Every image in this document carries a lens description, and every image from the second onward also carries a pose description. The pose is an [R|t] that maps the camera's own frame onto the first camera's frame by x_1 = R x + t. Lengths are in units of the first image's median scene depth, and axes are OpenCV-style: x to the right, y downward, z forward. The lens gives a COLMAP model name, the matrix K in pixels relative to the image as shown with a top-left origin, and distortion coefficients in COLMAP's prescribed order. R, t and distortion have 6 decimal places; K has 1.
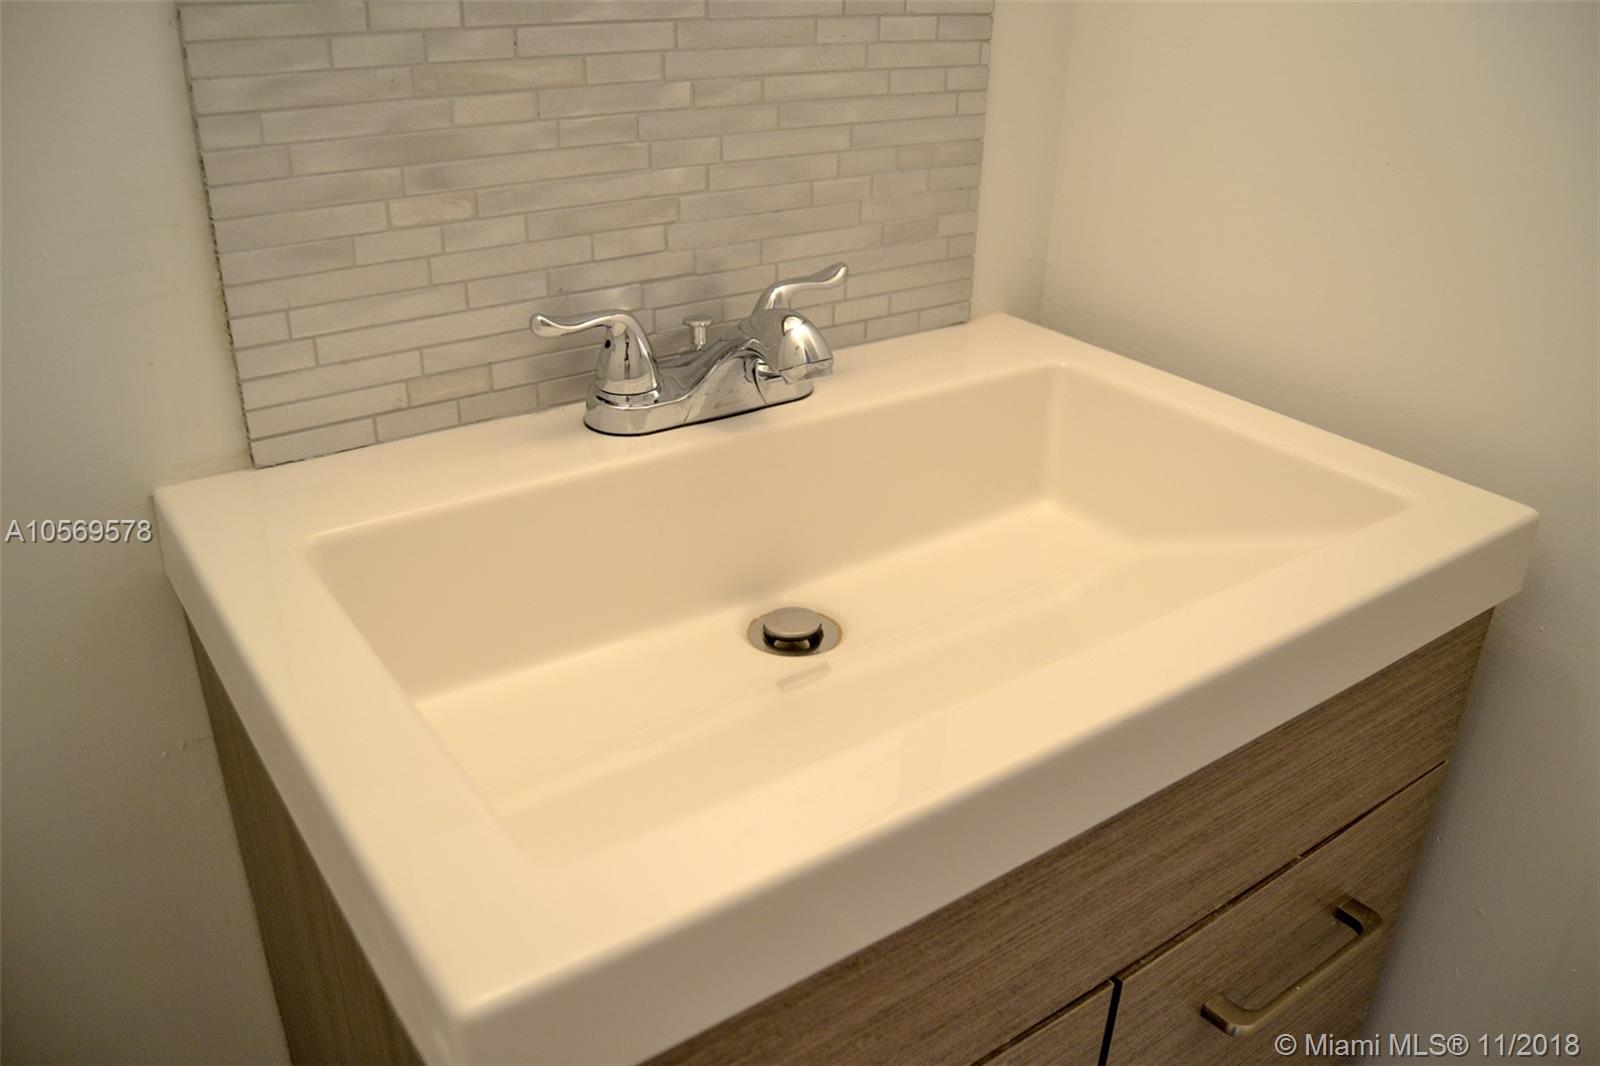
lens RADIAL K [[1248.9, 0, 800.0], [0, 1248.9, 533.0], [0, 0, 1]] dist [-0.077056, 0.003172]
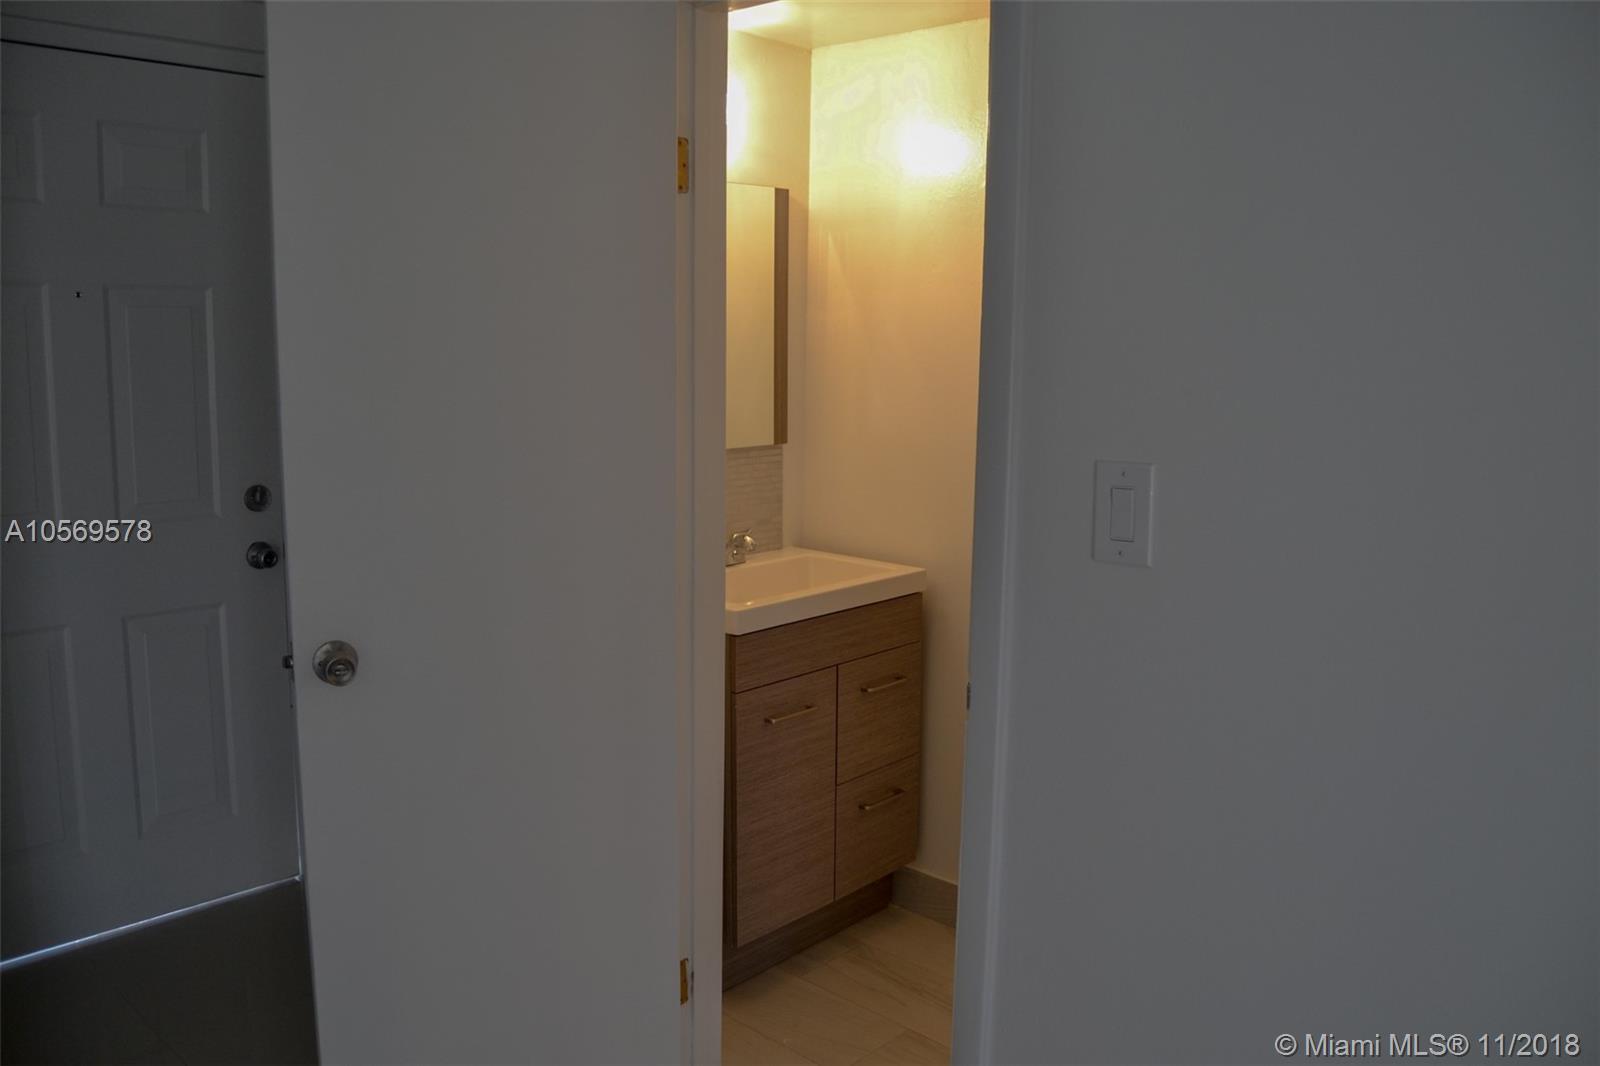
lens RADIAL K [[1273.6, 0, 780.7], [0, 1273.6, 529.4], [0, 0, 1]] dist [-0.080643, 0.014459]
pose [[0.981329, -0.047263, 0.186439, -0.609782], [0.100164, 0.953099, -0.285605, 0.918866], [-0.164196, 0.298947, 0.940038, -2.697399]]
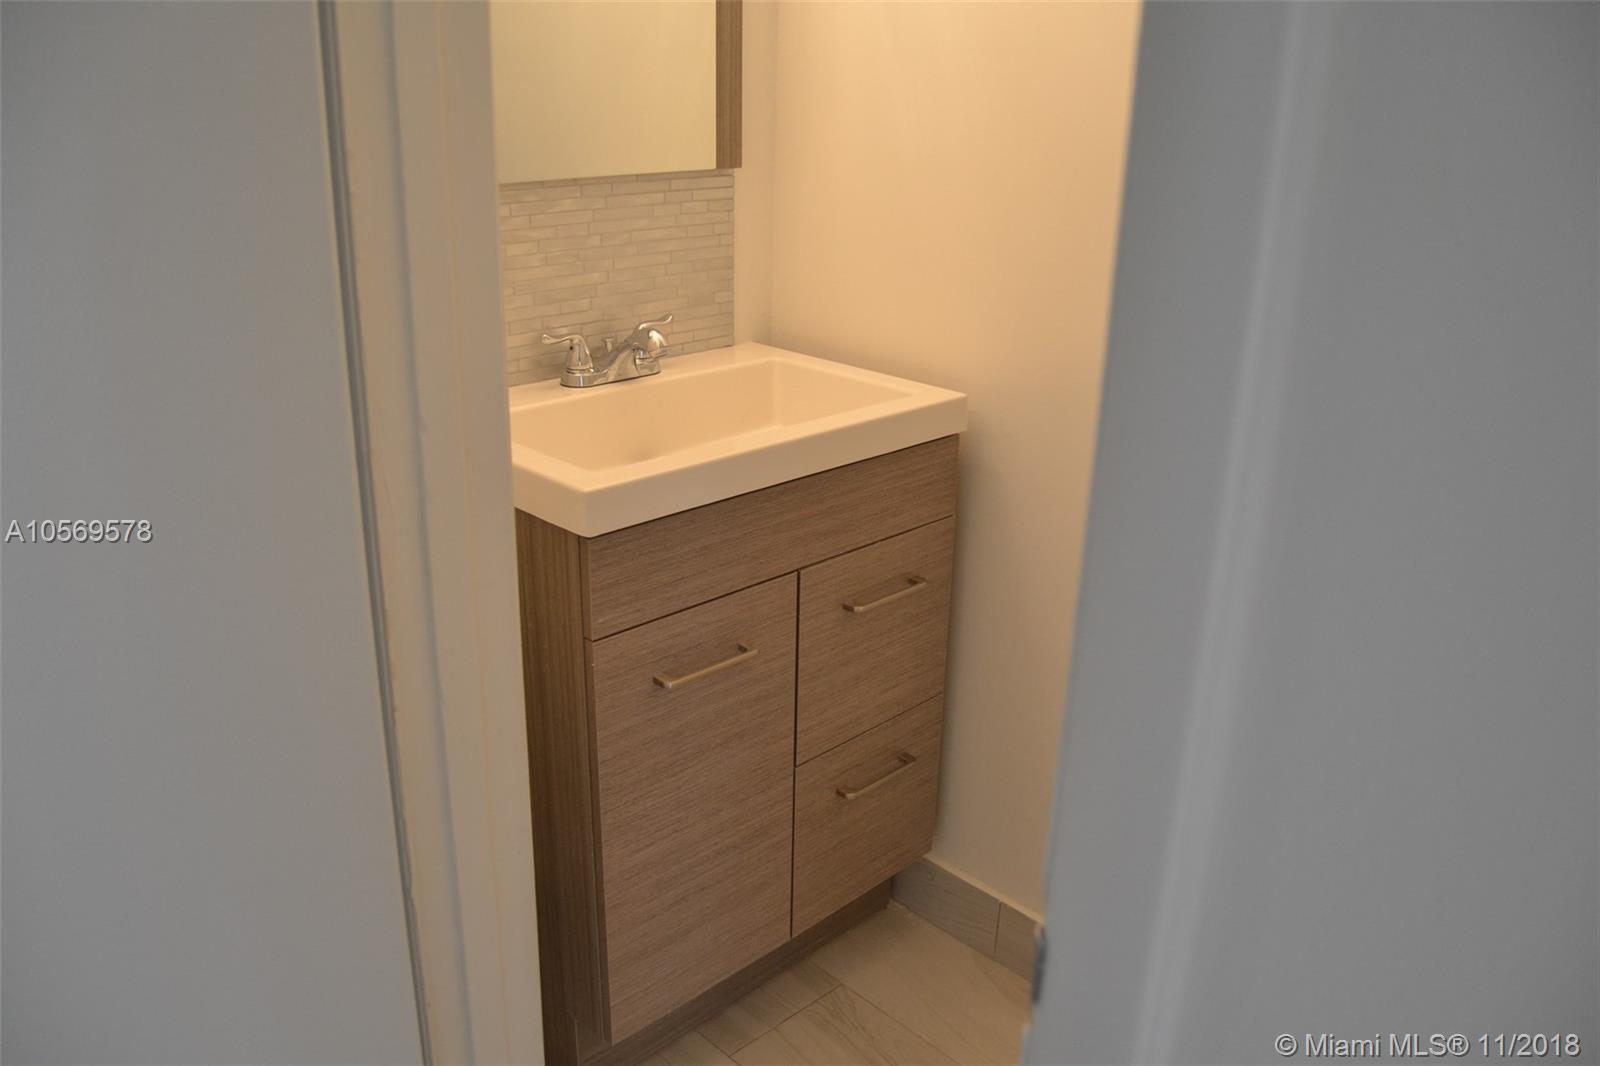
lens RADIAL K [[1273.6, 0, 780.7], [0, 1273.6, 529.4], [0, 0, 1]] dist [-0.080643, 0.014459]
pose [[0.989861, -0.056692, 0.130232, -0.089968], [0.069752, 0.992738, -0.098010, 0.407091], [-0.123730, 0.106100, 0.986627, -1.231348]]
